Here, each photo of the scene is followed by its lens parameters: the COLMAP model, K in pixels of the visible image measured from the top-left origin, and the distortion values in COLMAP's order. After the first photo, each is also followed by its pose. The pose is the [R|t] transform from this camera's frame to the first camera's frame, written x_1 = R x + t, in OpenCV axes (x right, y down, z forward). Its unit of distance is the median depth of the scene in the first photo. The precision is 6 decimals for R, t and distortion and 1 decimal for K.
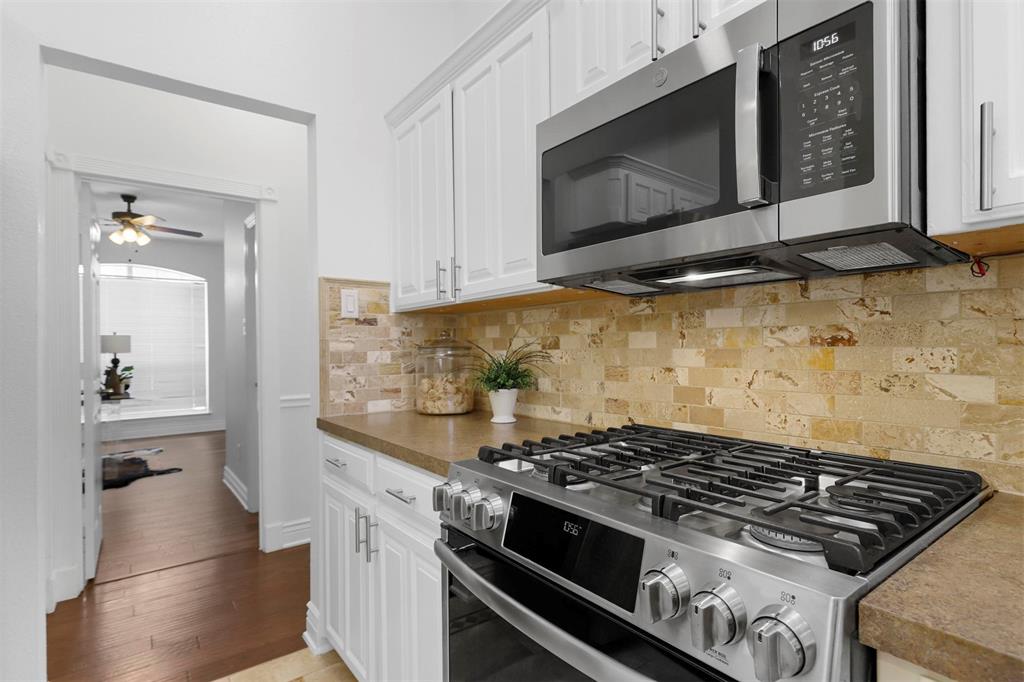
lens RADIAL K [[511.1, 0, 517.1], [0, 511.1, 345.4], [0, 0, 1]] dist [0.005585, 0.000280]
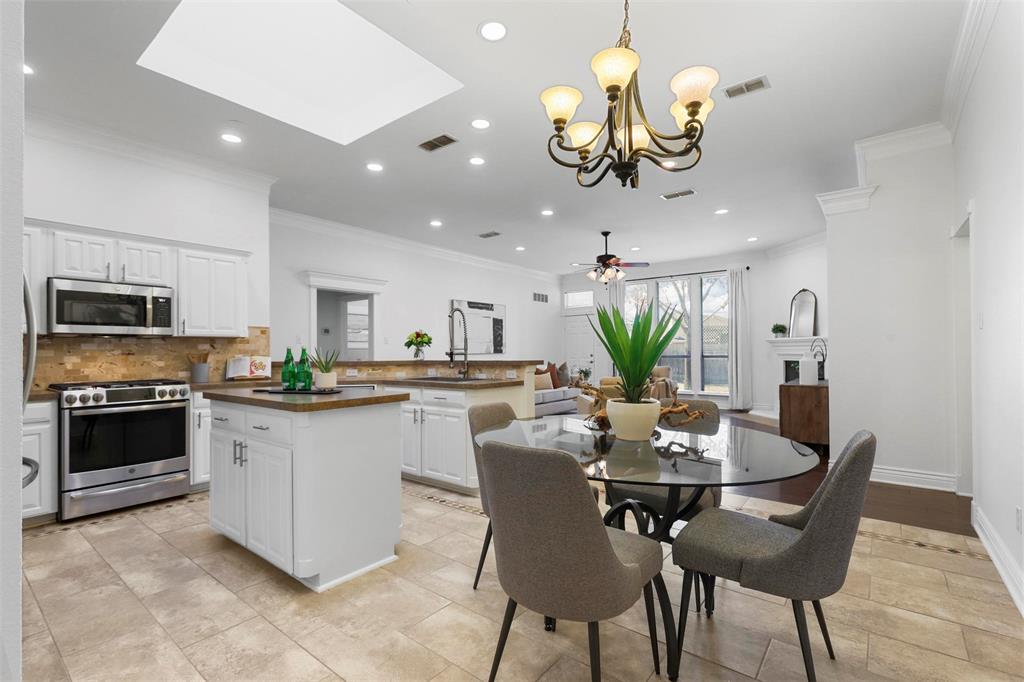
lens RADIAL K [[464.1, 0, 512.8], [0, 464.1, 344.3], [0, 0, 1]] dist [0.000512, -0.000959]
pose [[-0.239758, 0.025247, 0.970504, -2.578292], [0.007939, 0.999679, -0.024045, 0.019516], [-0.970800, 0.001940, -0.239881, -0.740874]]
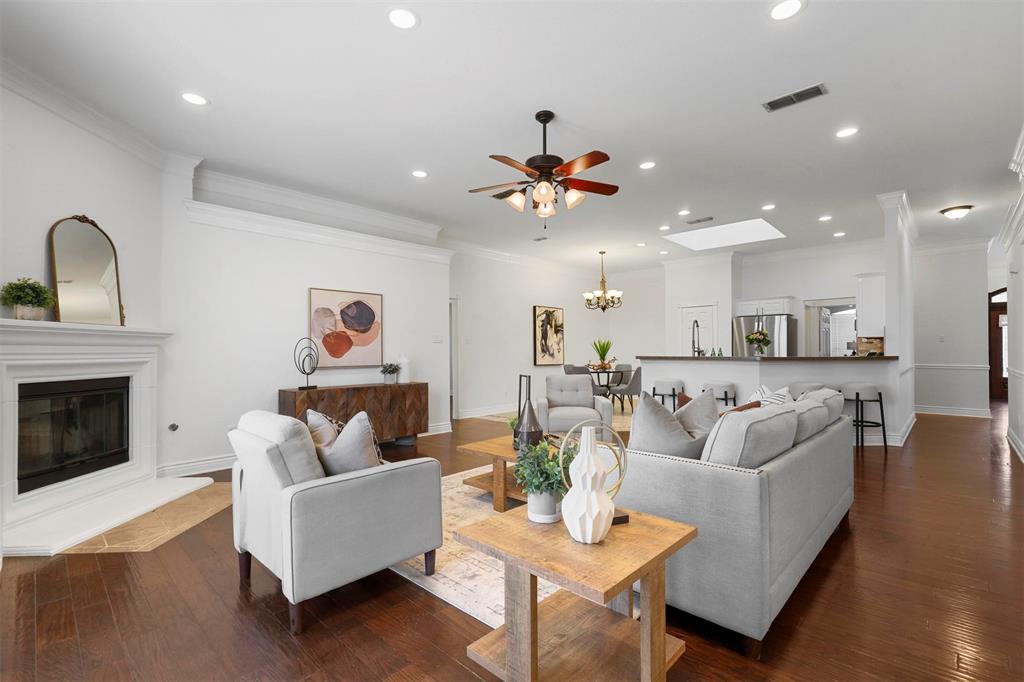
lens RADIAL K [[464.1, 0, 510.7], [0, 464.1, 343.0], [0, 0, 1]] dist [0.000512, -0.000959]
pose [[0.144810, -0.006930, -0.989435, 4.114478], [0.004529, 0.999970, -0.006341, -0.044984], [0.989449, -0.003563, 0.144837, -3.342392]]
